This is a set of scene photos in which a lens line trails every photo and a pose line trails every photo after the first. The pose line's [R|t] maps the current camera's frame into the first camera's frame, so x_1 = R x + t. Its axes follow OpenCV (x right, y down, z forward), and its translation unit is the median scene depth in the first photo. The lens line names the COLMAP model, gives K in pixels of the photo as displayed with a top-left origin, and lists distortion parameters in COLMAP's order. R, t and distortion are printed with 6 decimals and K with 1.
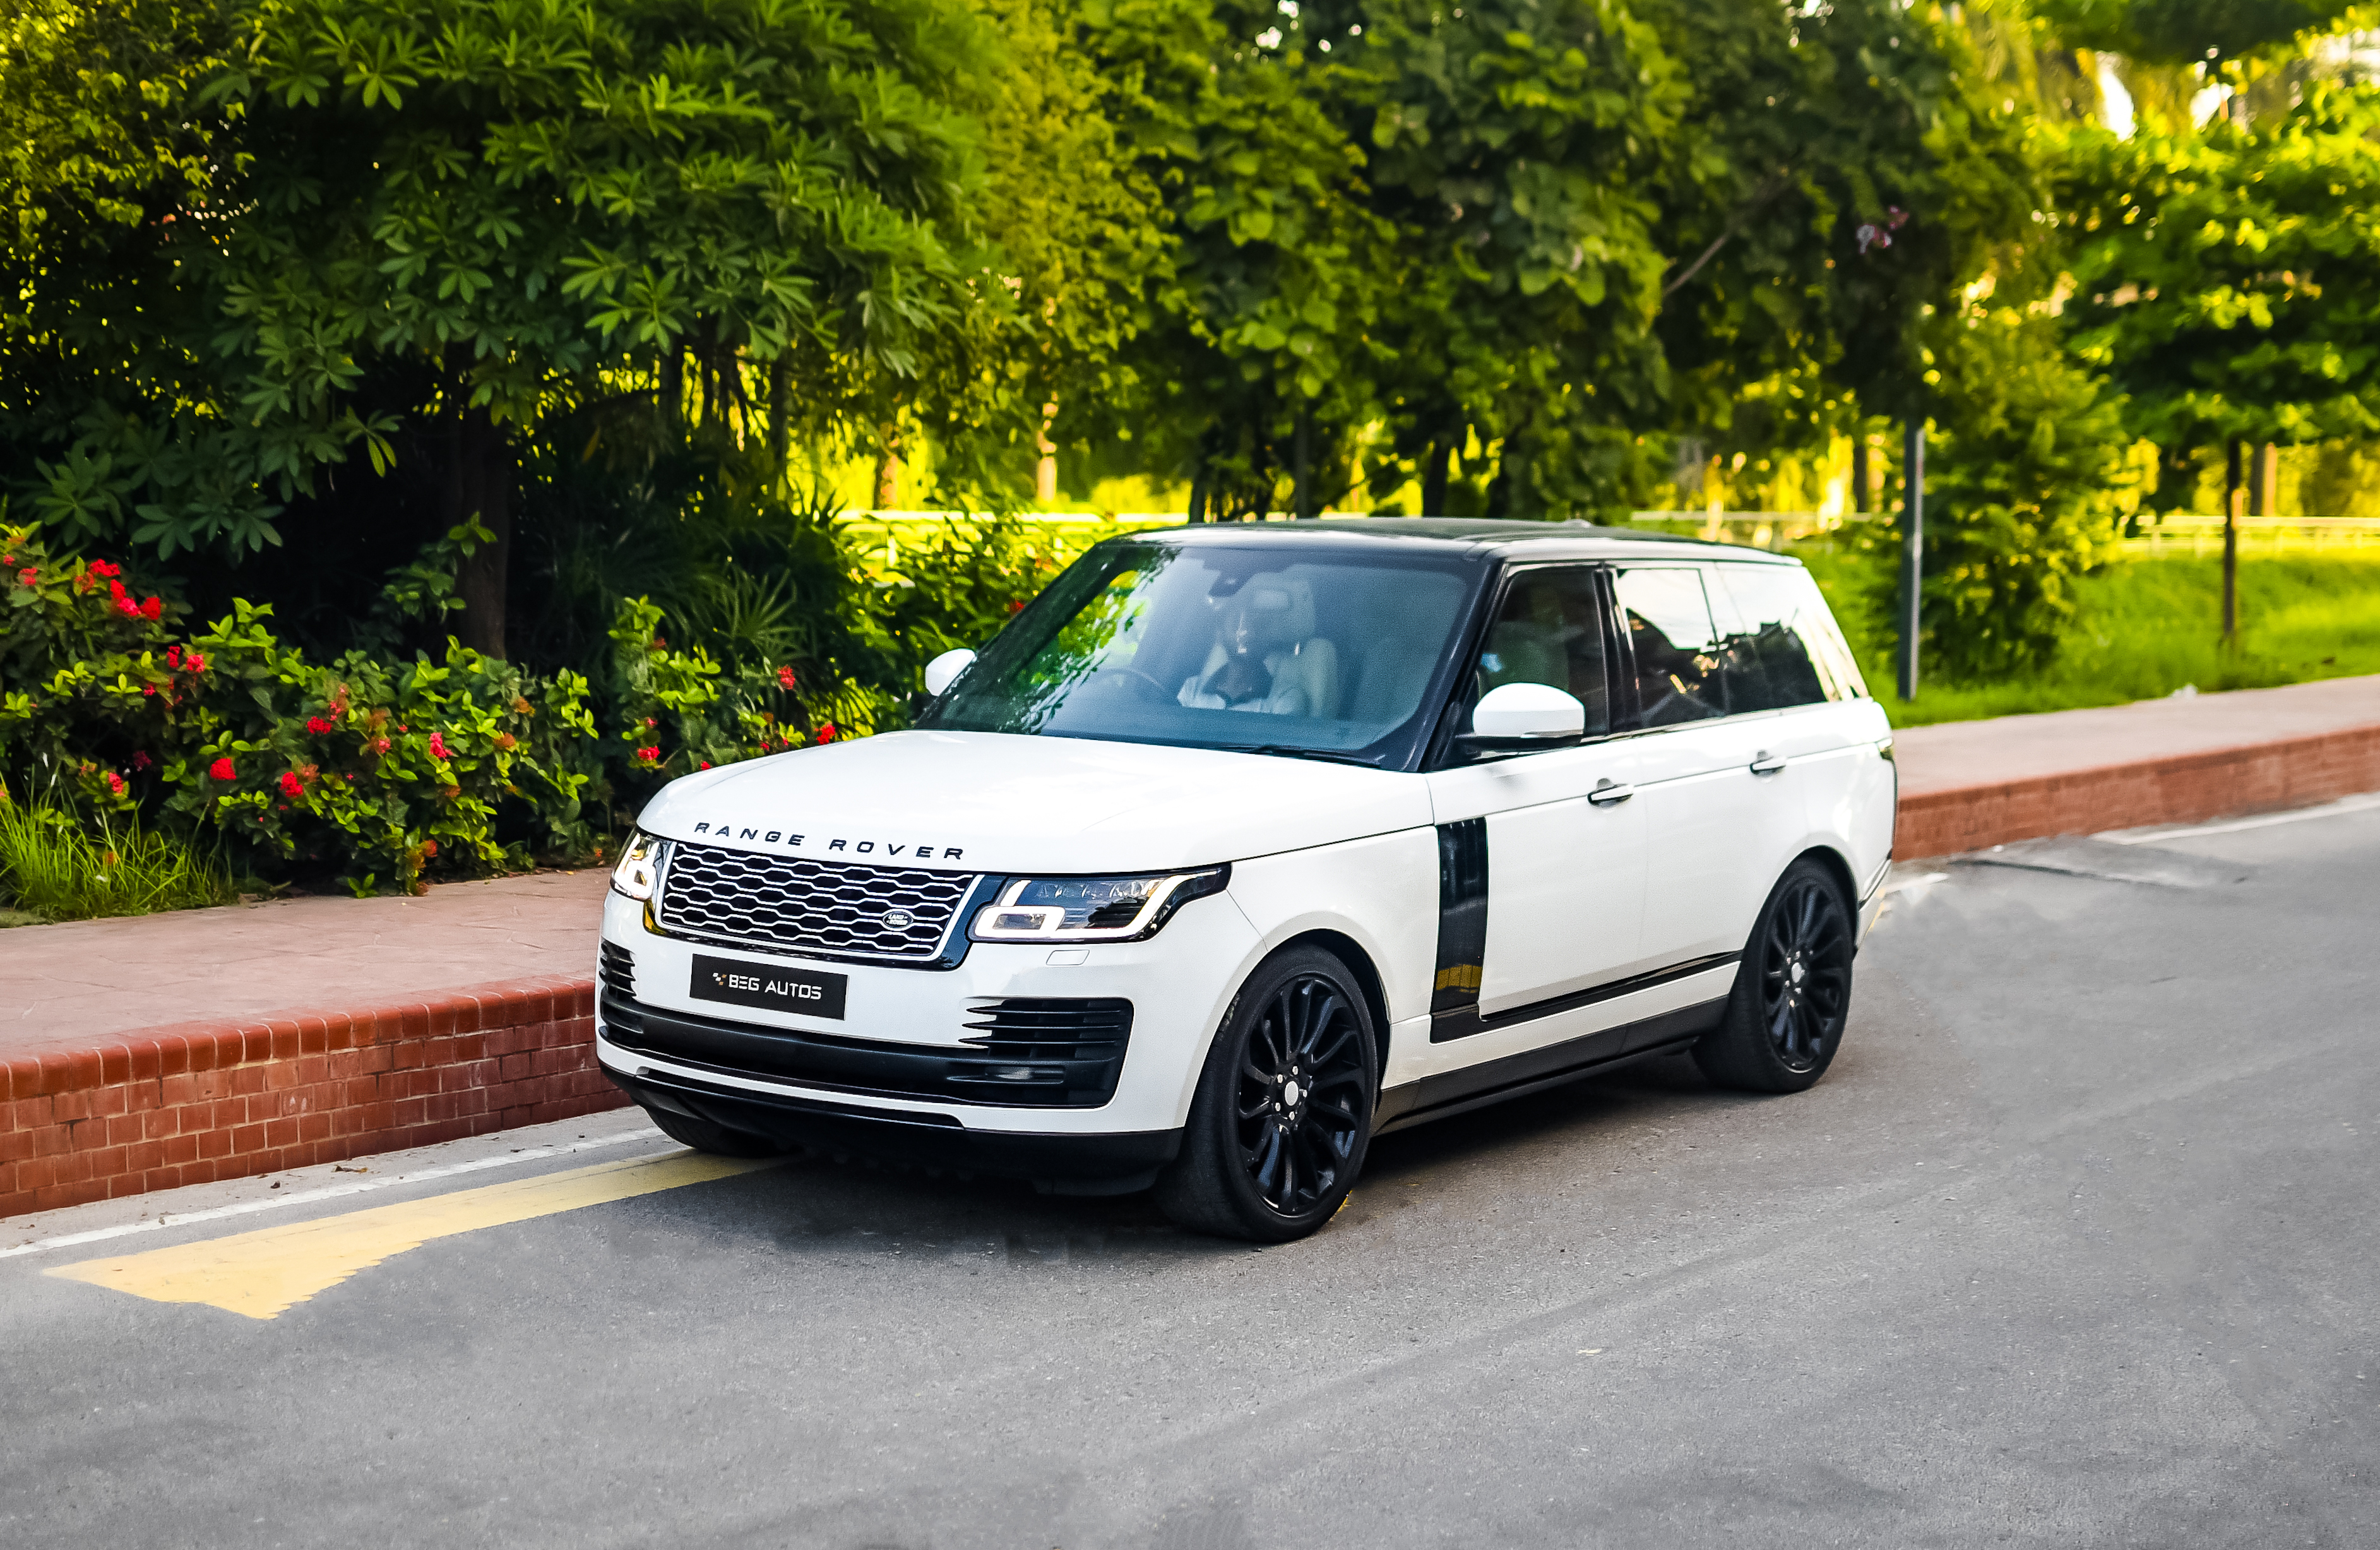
lens RADIAL K [[3550.6, 0, 1185.0], [0, 3550.6, 767.6], [0, 0, 1]] dist [-0.114847, 0.000000]
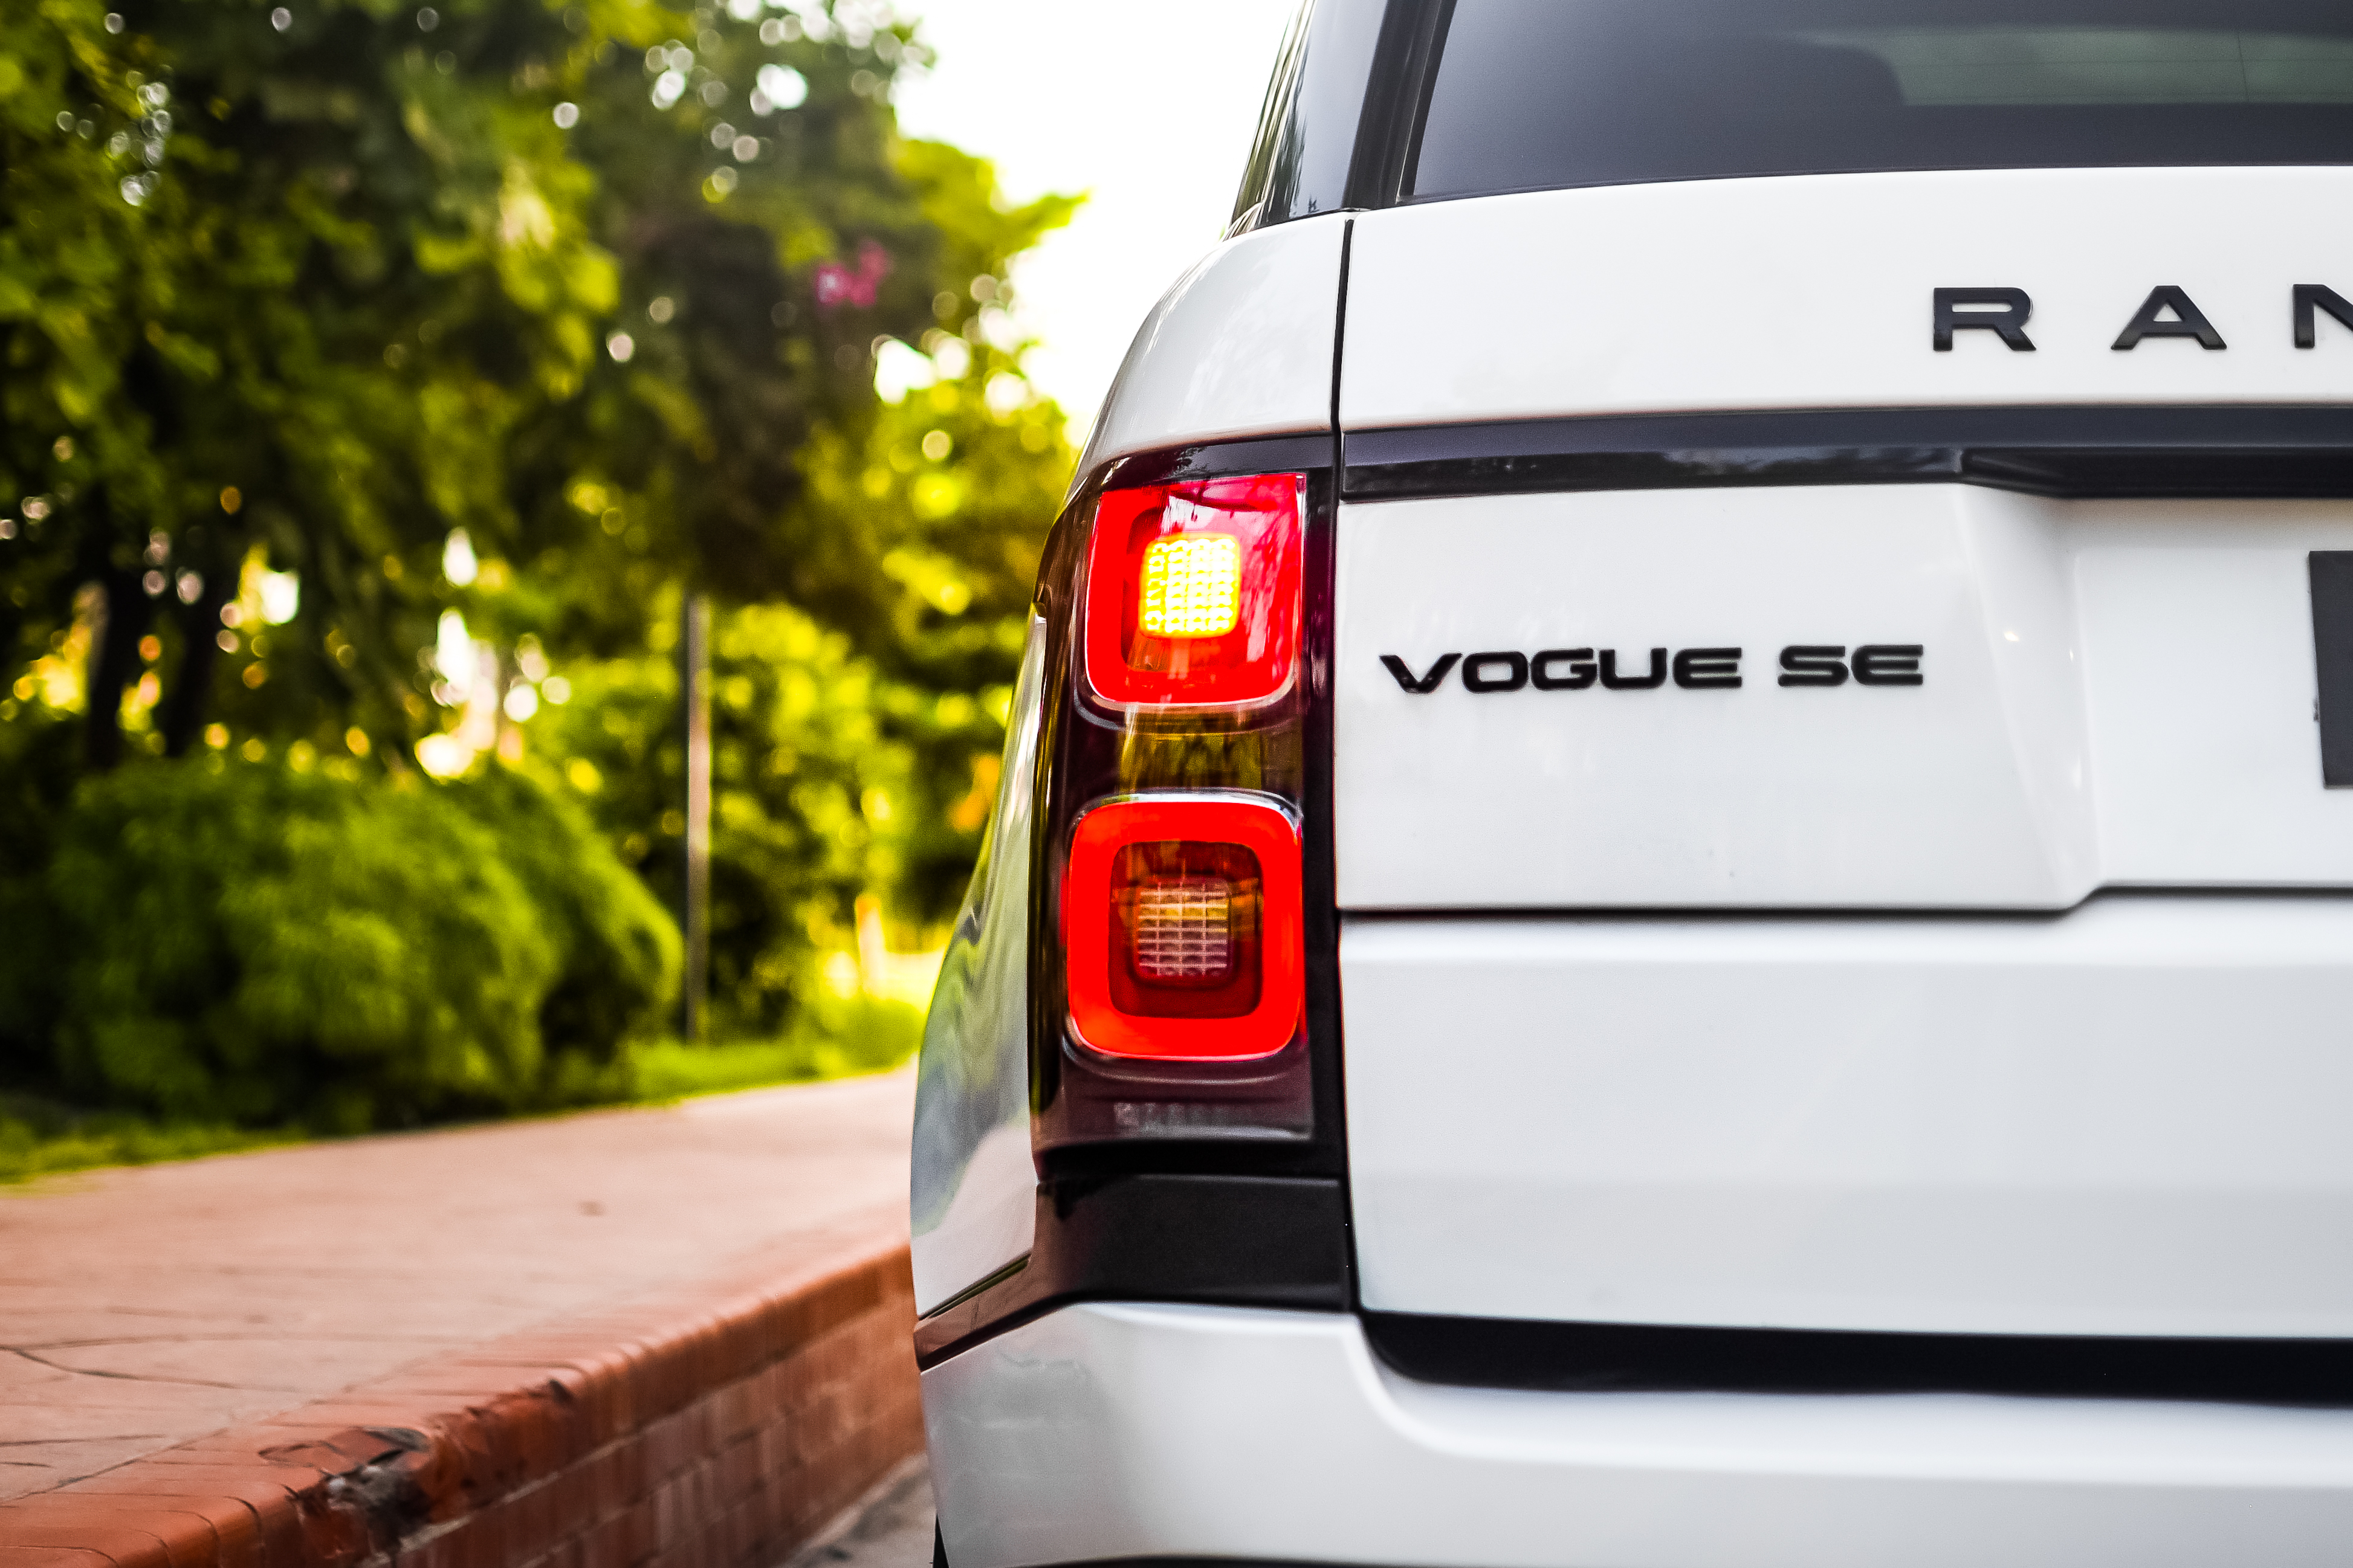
lens RADIAL K [[3477.3, 0, 1240.2], [0, 3477.3, 763.2], [0, 0, 1]] dist [-0.145278, 0.000000]
pose [[0.852346, 0.012739, 0.522823, -0.120800], [0.058261, 0.991168, -0.119131, 0.026696], [-0.519723, 0.132001, 0.844076, 0.703023]]
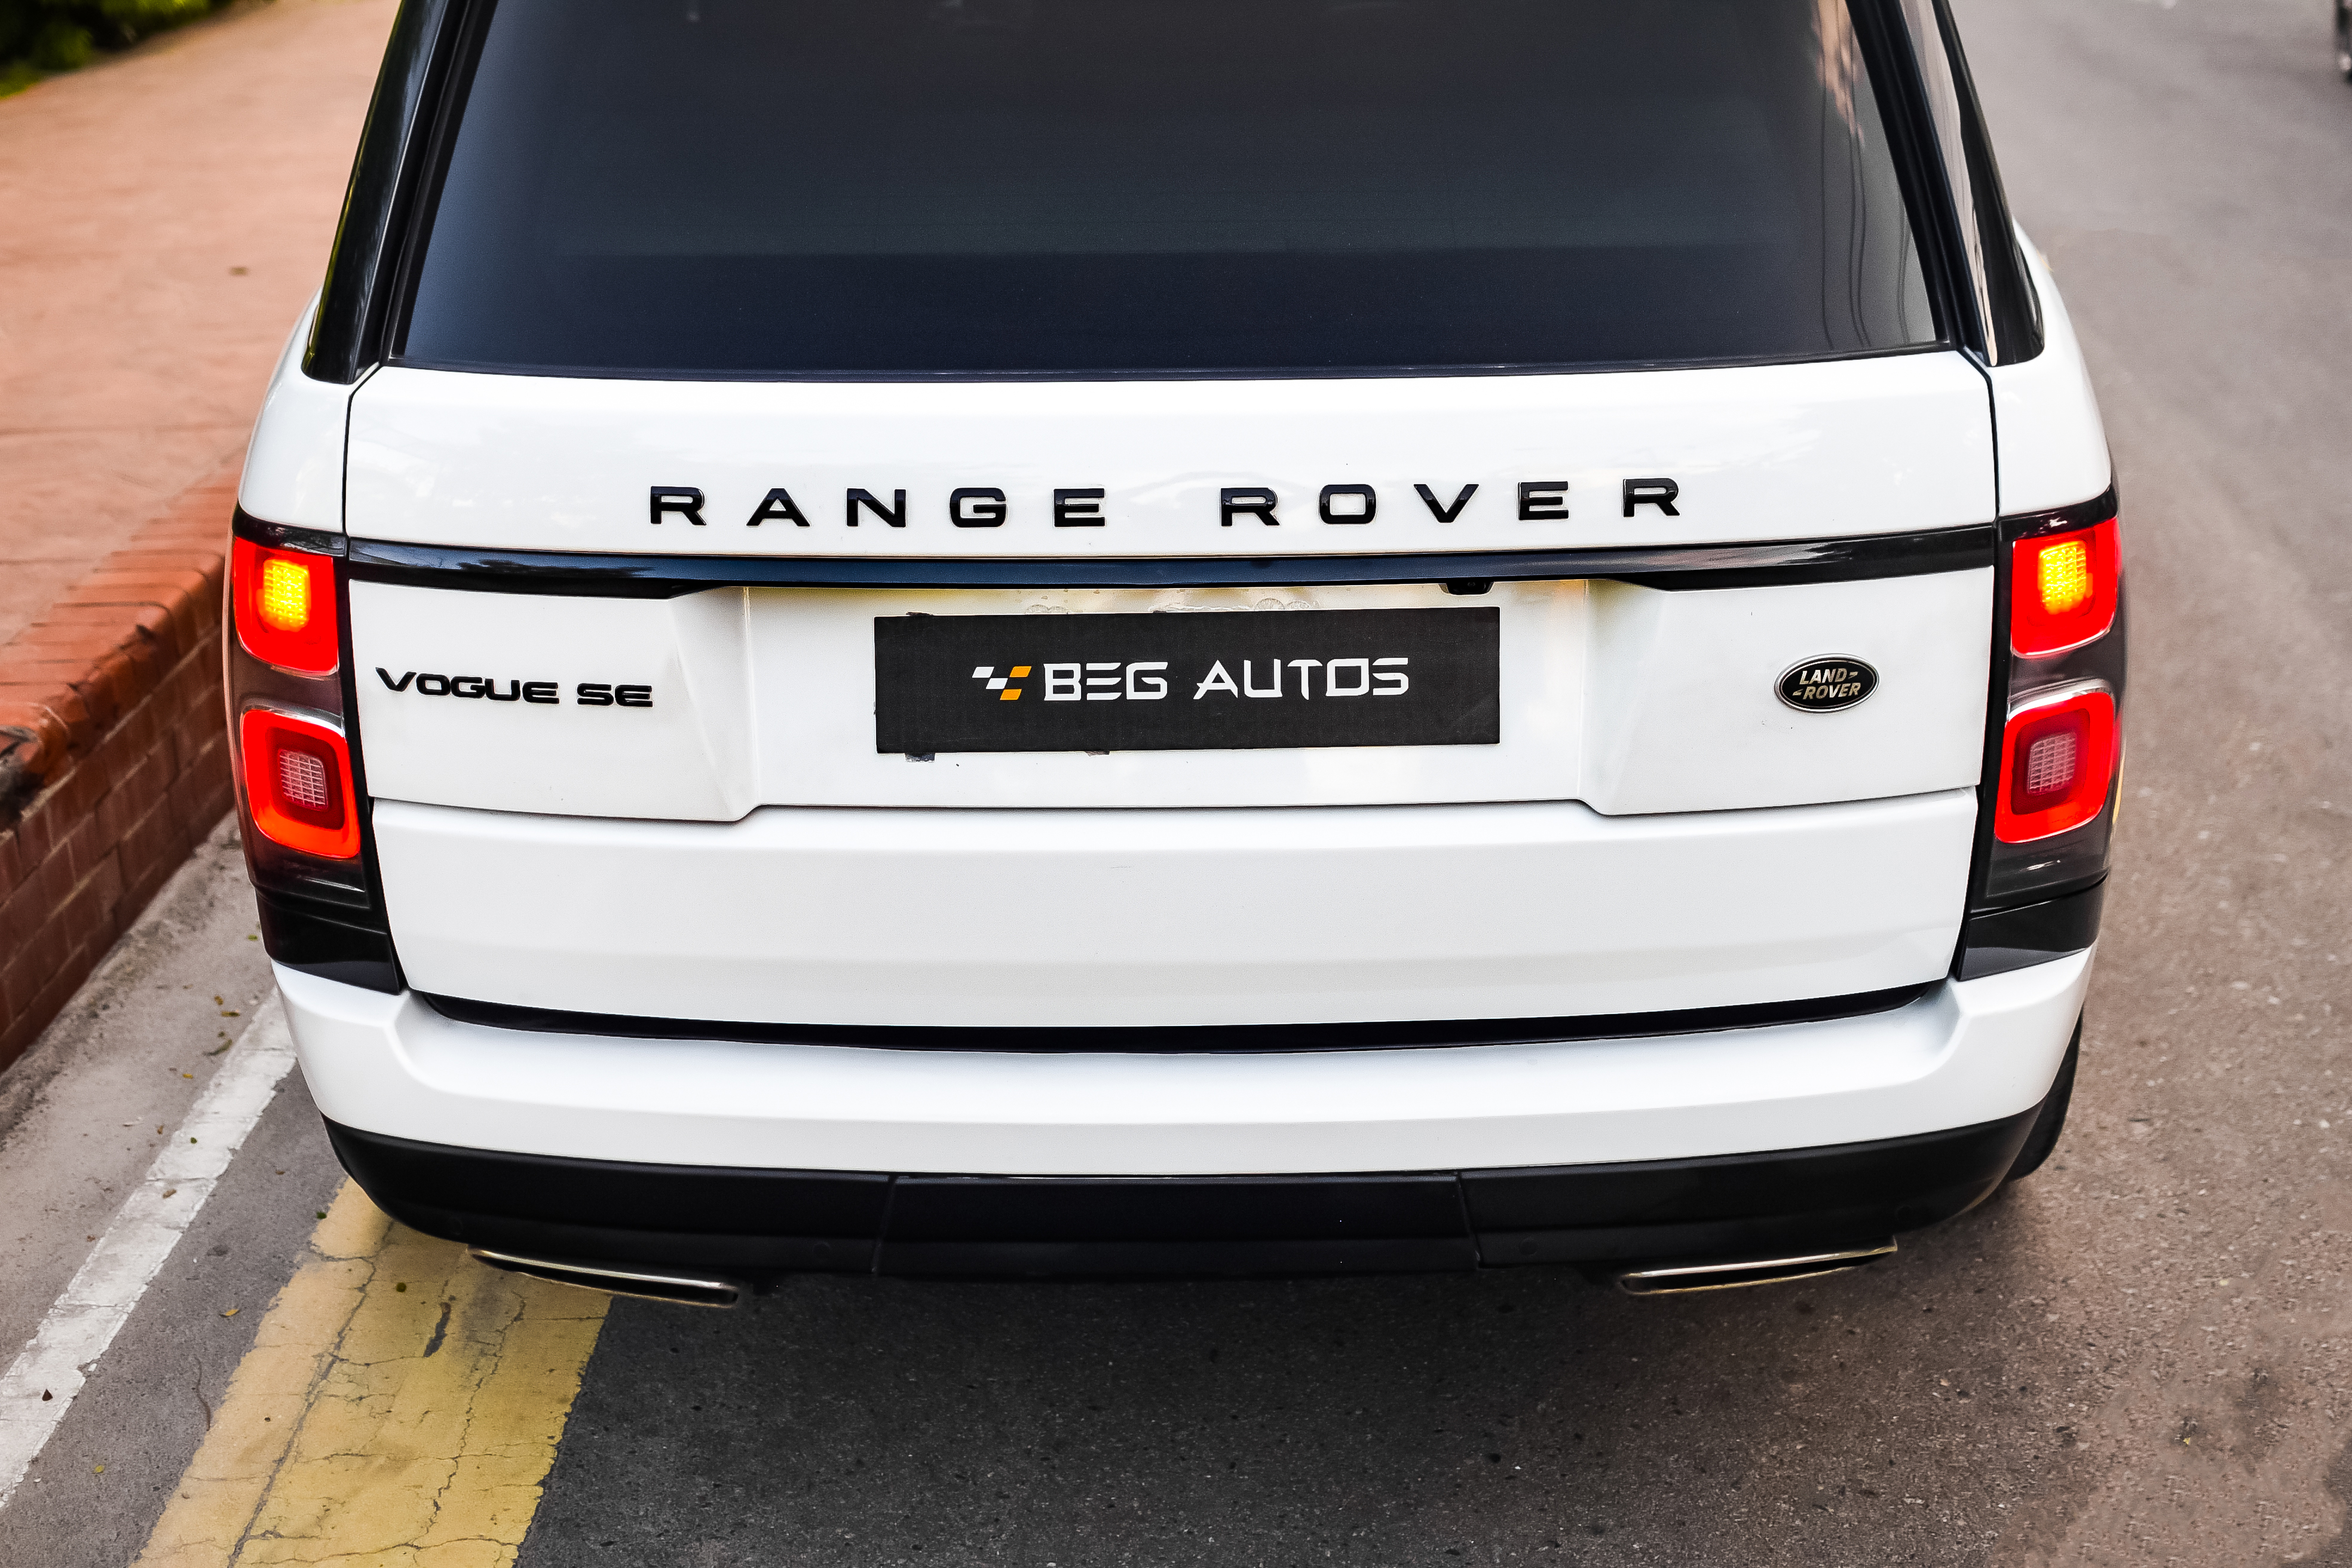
lens RADIAL K [[3476.3, 0, 1185.5], [0, 3476.3, 729.7], [0, 0, 1]] dist [-0.145278, 0.000000]
pose [[0.830716, -0.215527, 0.513283, -0.123154], [0.086298, 0.960725, 0.263742, -0.044250], [-0.549967, -0.174799, 0.816689, 0.590392]]
